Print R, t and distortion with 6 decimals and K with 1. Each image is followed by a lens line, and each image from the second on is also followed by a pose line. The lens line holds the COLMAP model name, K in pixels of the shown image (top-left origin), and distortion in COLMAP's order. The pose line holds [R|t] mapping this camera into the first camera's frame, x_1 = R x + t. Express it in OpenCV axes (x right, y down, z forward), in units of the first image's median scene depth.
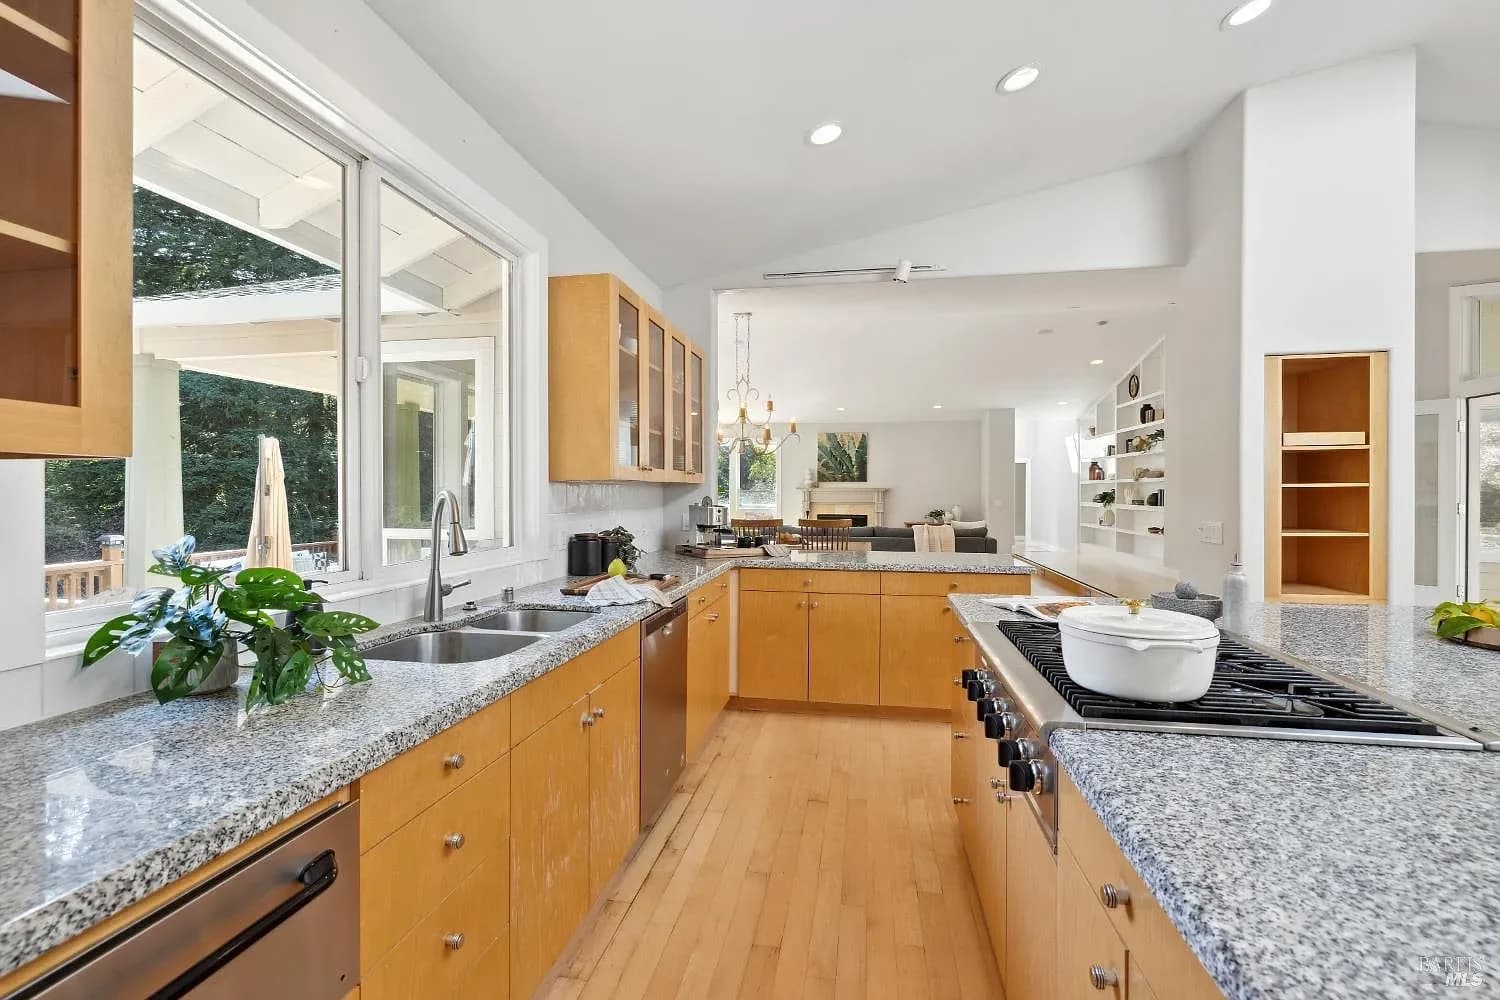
lens RADIAL K [[700.6, 0, 743.6], [0, 700.6, 488.2], [0, 0, 1]] dist [0.000718, 0.000268]
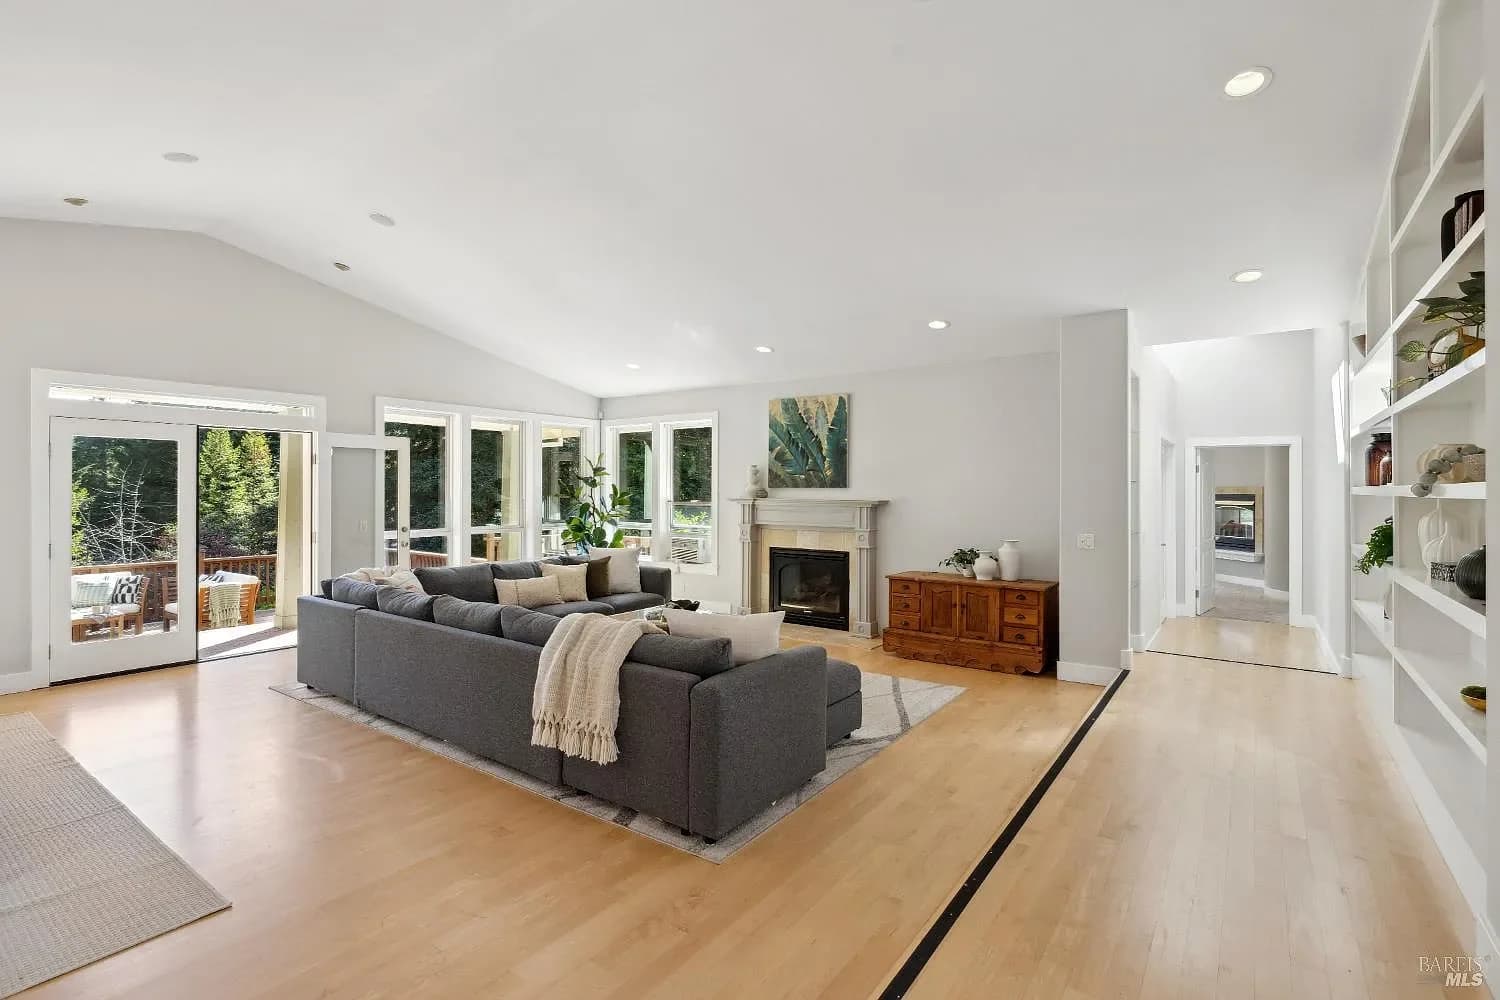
lens RADIAL K [[700.6, 0, 743.6], [0, 700.6, 488.2], [0, 0, 1]] dist [0.000718, 0.000268]
pose [[0.898766, 0.002005, -0.438425, 0.335539], [-0.003012, 0.999994, -0.001602, -0.007810], [0.438419, 0.002760, 0.898766, 0.495024]]
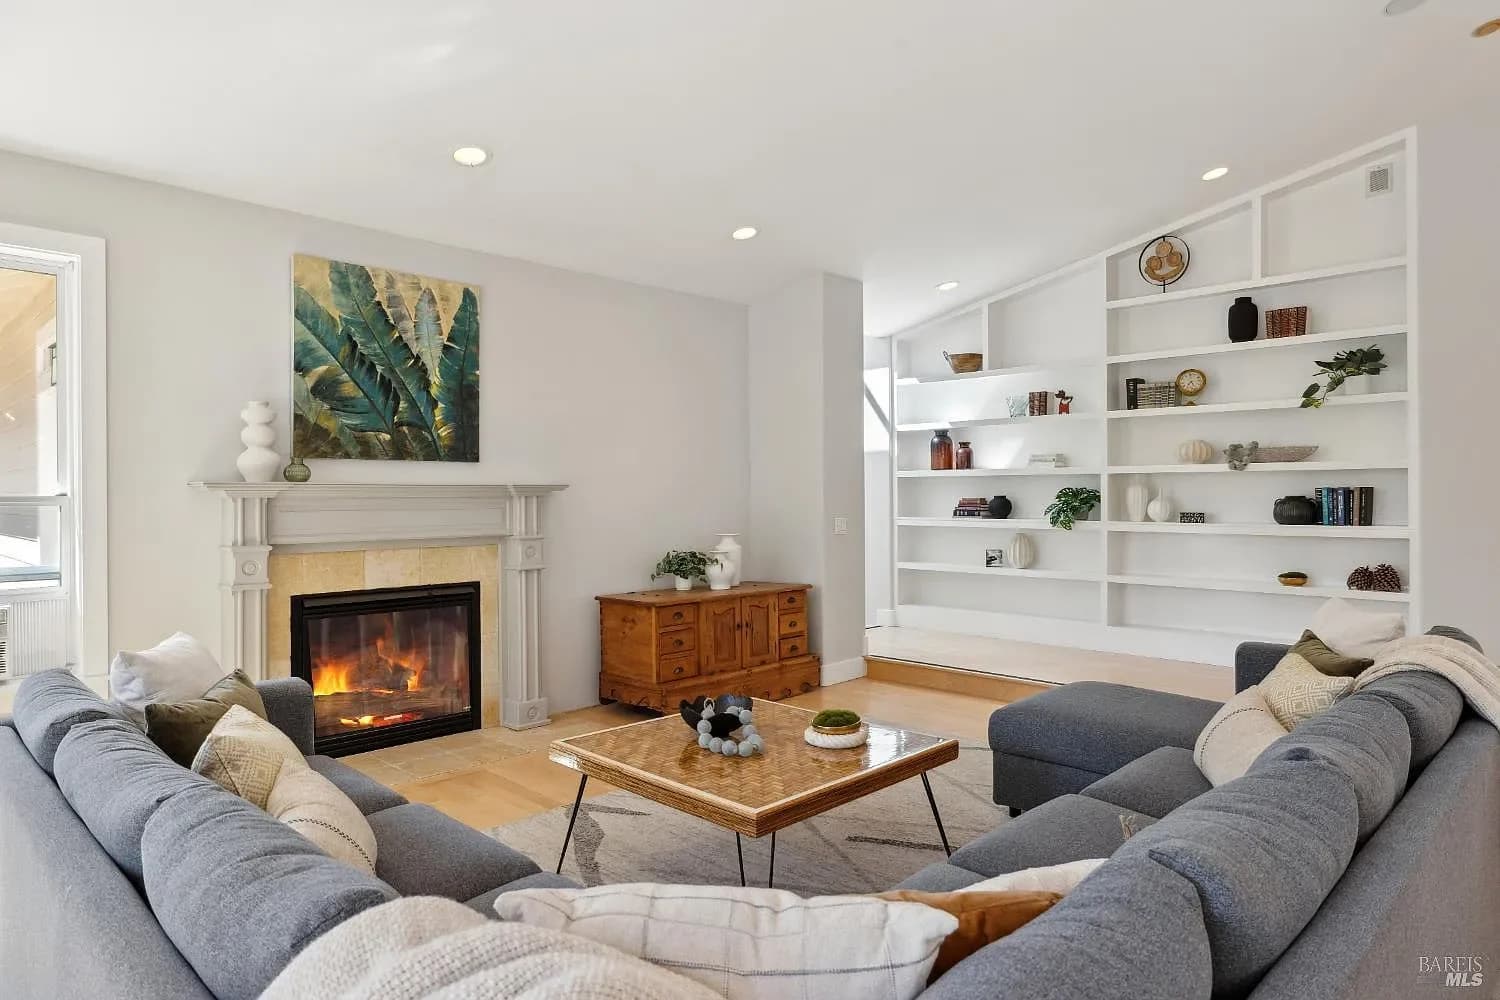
lens RADIAL K [[893.7, 0, 750.0], [0, 893.7, 500.0], [0, 0, 1]] dist [-0.000902, 0.000177]
pose [[0.573051, -0.007343, 0.819487, -0.055861], [0.000913, 0.999965, 0.008321, 0.003125], [-0.819519, -0.004020, 0.573038, 0.704067]]
